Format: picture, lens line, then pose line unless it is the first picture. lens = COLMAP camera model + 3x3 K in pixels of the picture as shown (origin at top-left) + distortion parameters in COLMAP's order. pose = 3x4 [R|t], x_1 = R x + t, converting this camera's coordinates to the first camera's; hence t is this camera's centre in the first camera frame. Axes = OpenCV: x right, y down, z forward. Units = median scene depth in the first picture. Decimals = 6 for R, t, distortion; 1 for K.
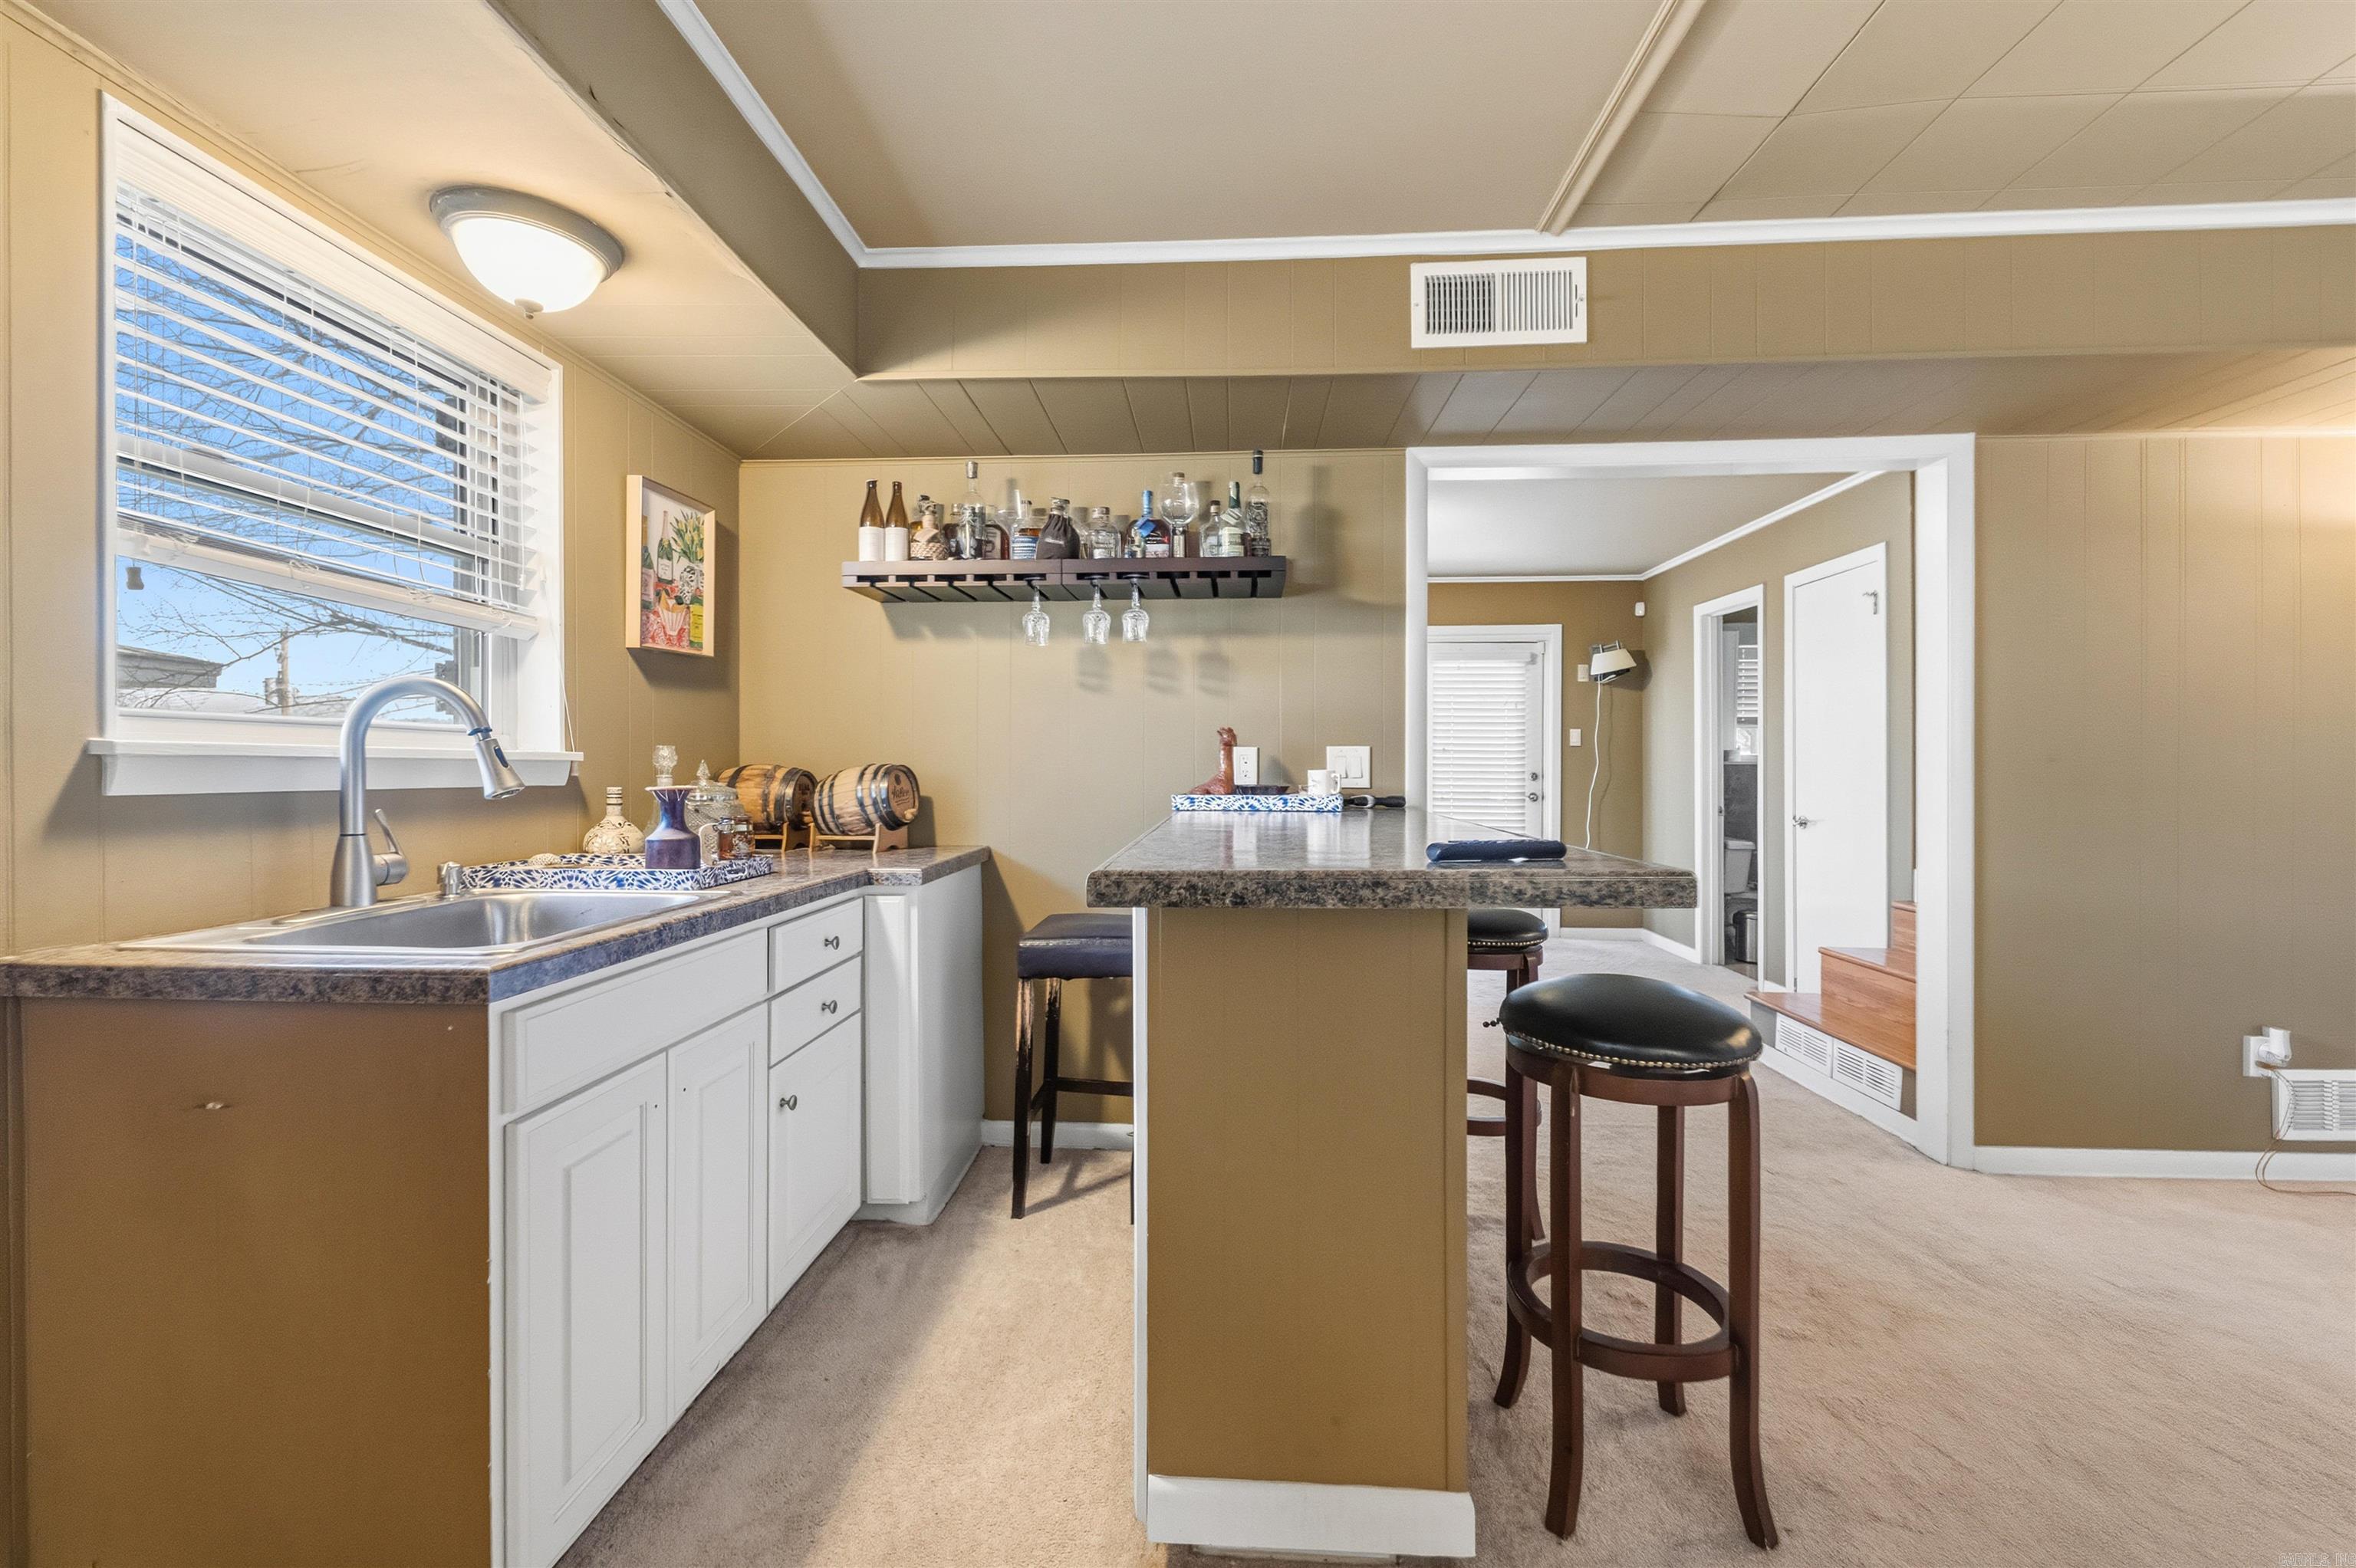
lens RADIAL K [[986.9, 0, 1181.0], [0, 986.9, 767.4], [0, 0, 1]] dist [0.002386, -0.000961]
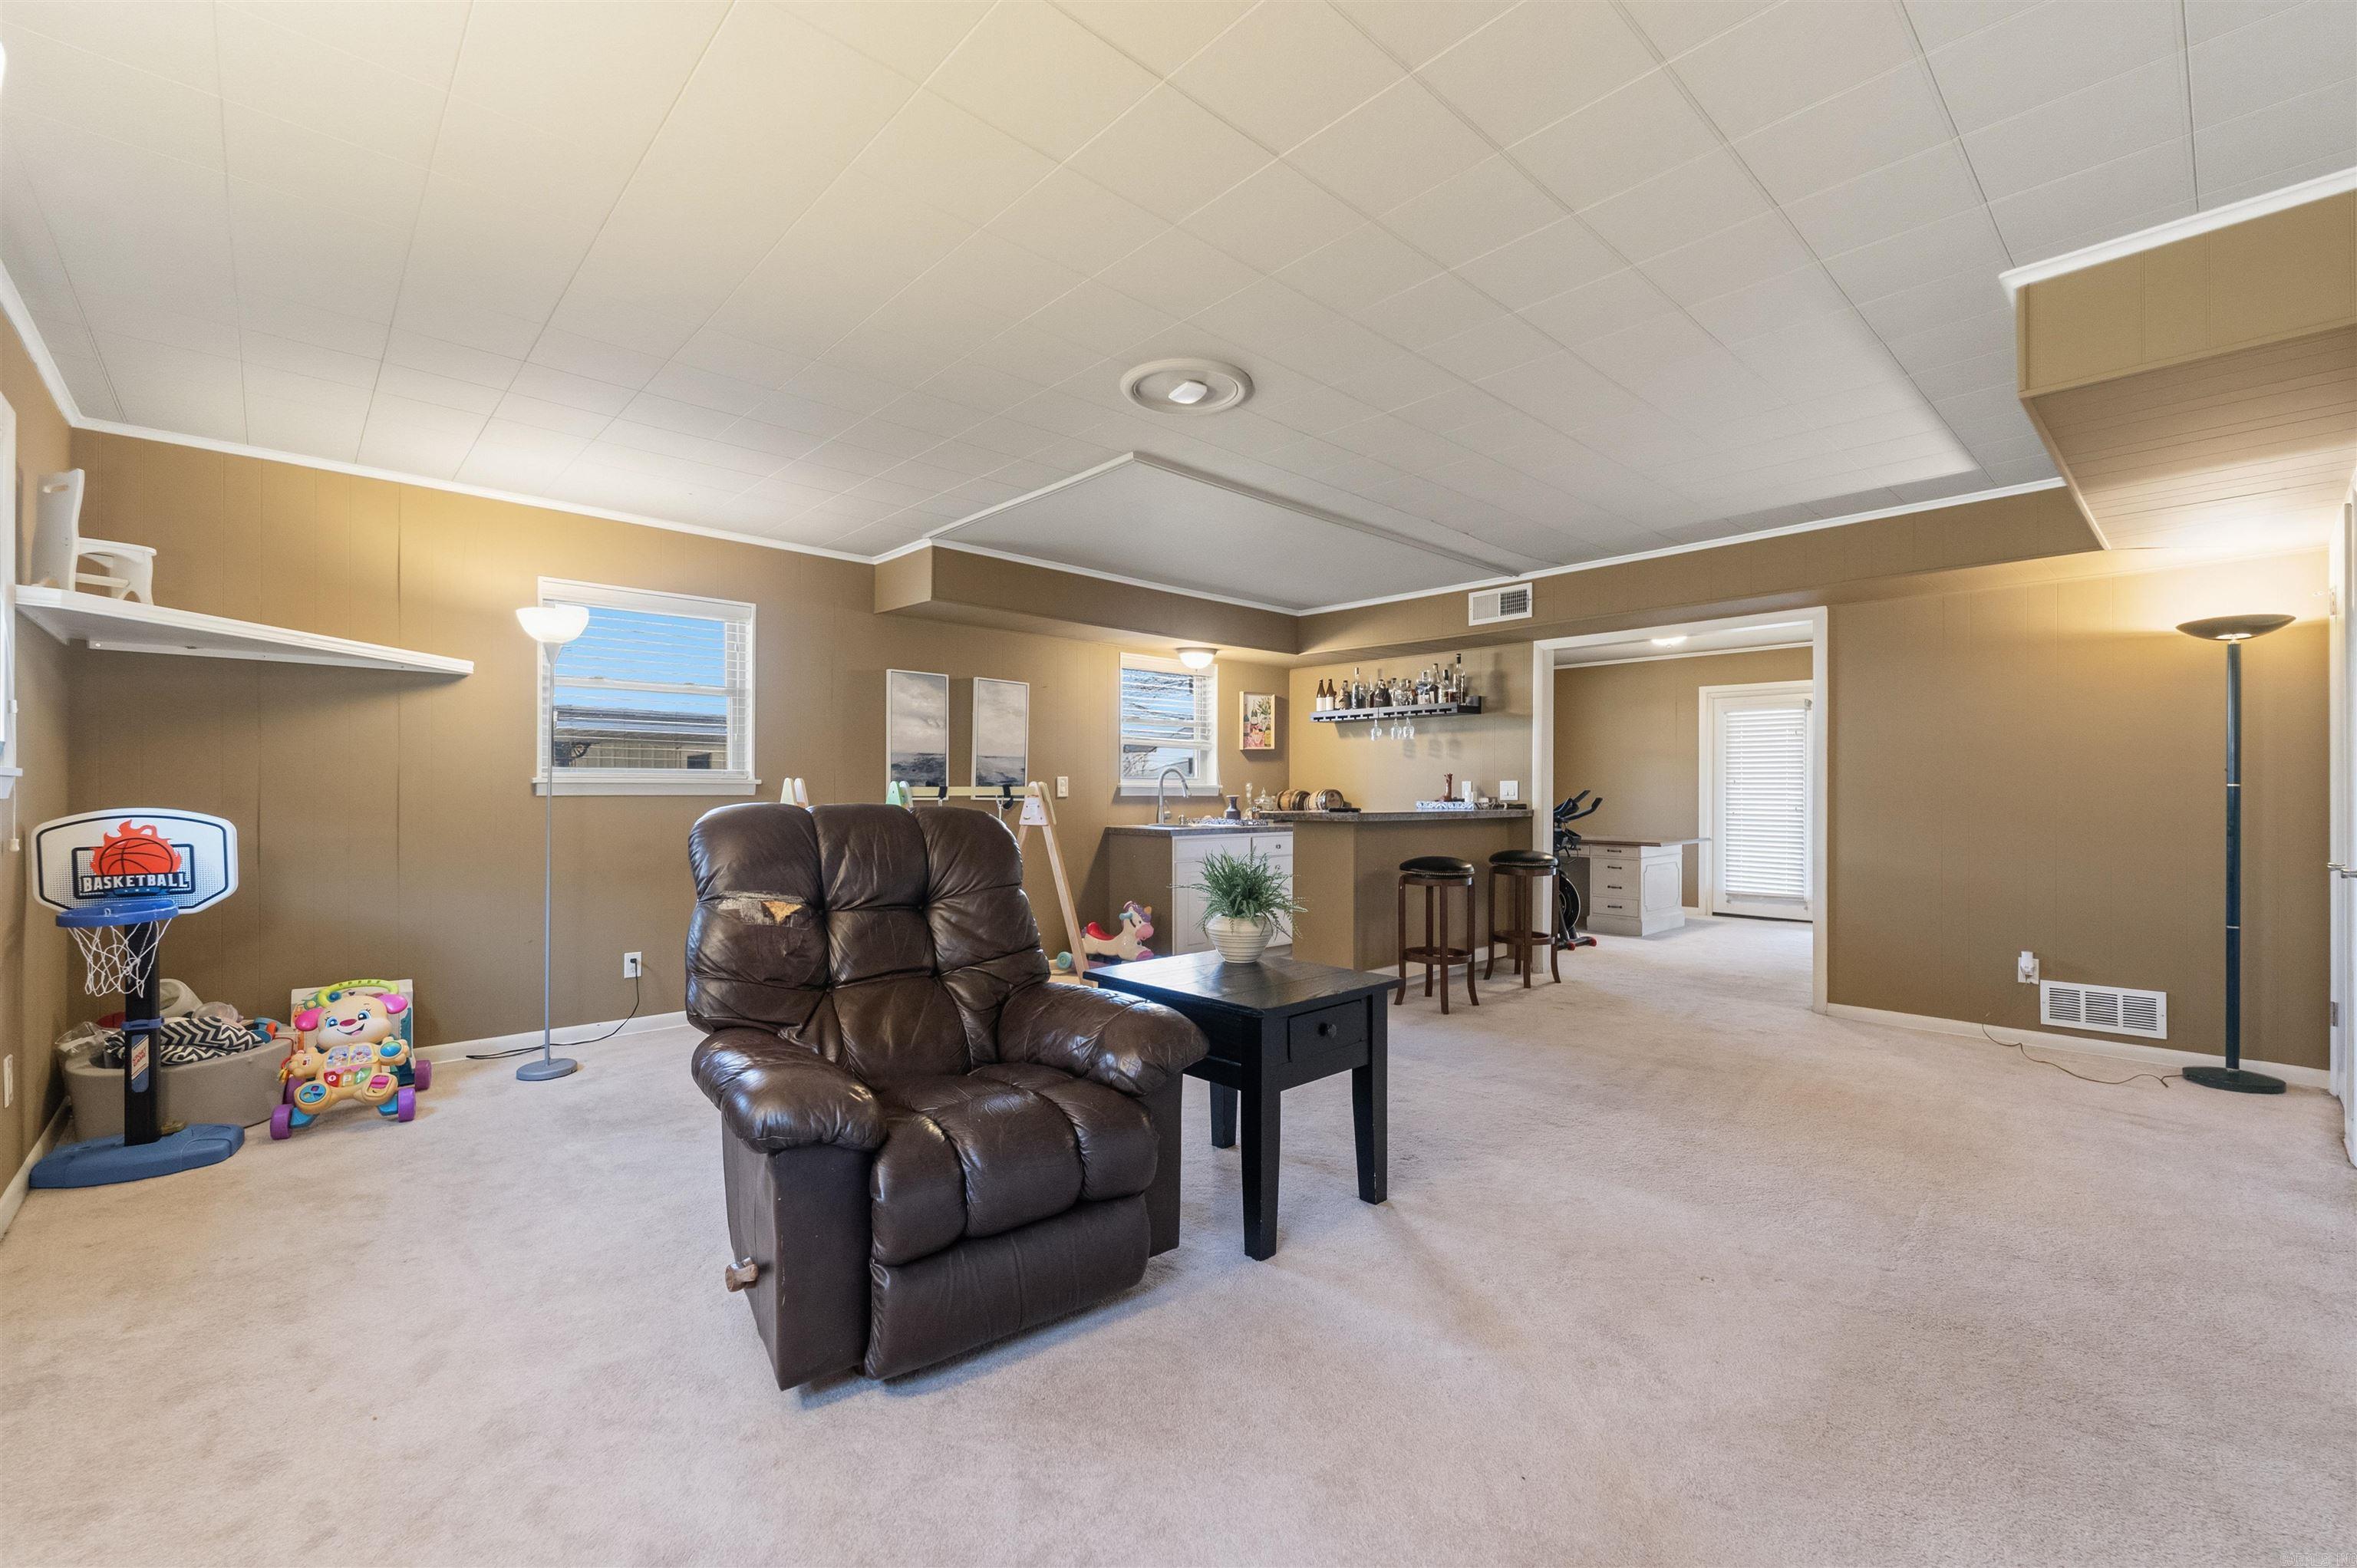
lens RADIAL K [[965.6, 0, 1182.4], [0, 965.6, 781.7], [0, 0, 1]] dist [0.004059, 0.000272]
pose [[0.724527, -0.005116, -0.689227, 1.166653], [-0.002073, 0.999952, -0.009601, 0.001814], [0.689243, 0.008385, 0.724482, -1.081329]]
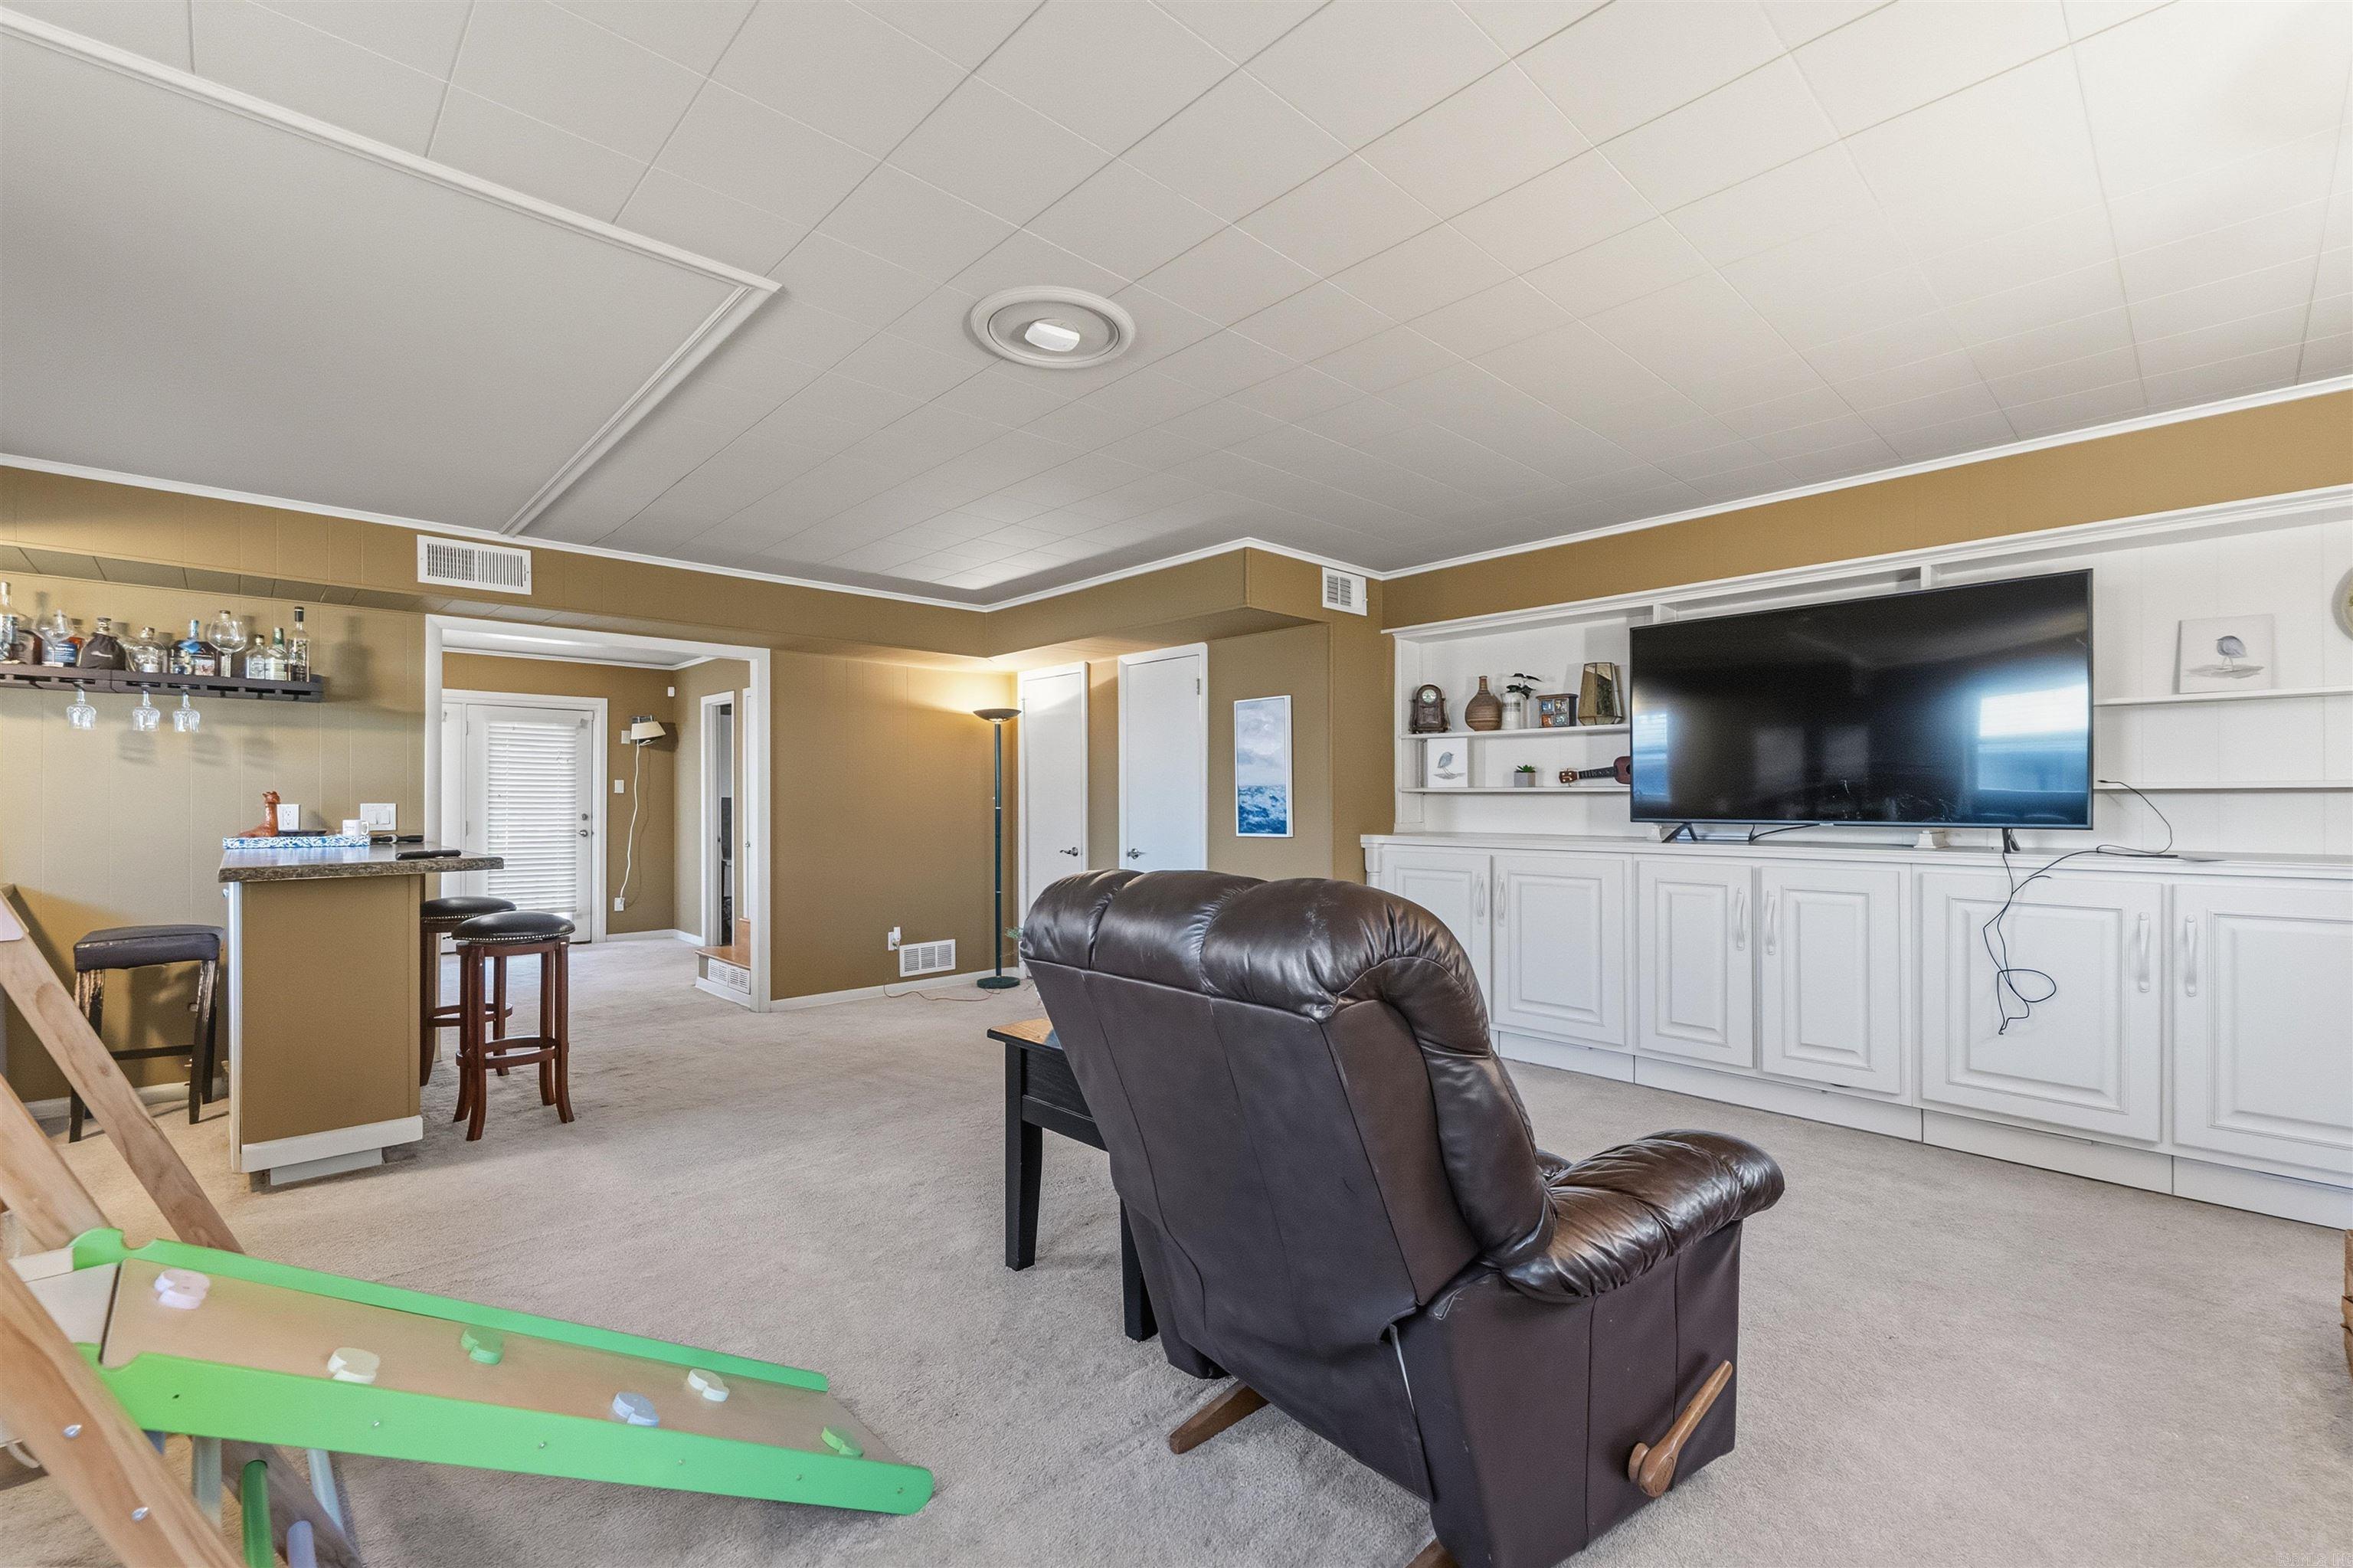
lens RADIAL K [[985.8, 0, 1172.6], [0, 985.8, 799.2], [0, 0, 1]] dist [0.002386, -0.000961]
pose [[0.686773, 0.000817, 0.726871, -0.101248], [0.000949, 0.999998, -0.002021, -0.024860], [-0.726871, 0.002078, 0.686771, -0.988874]]
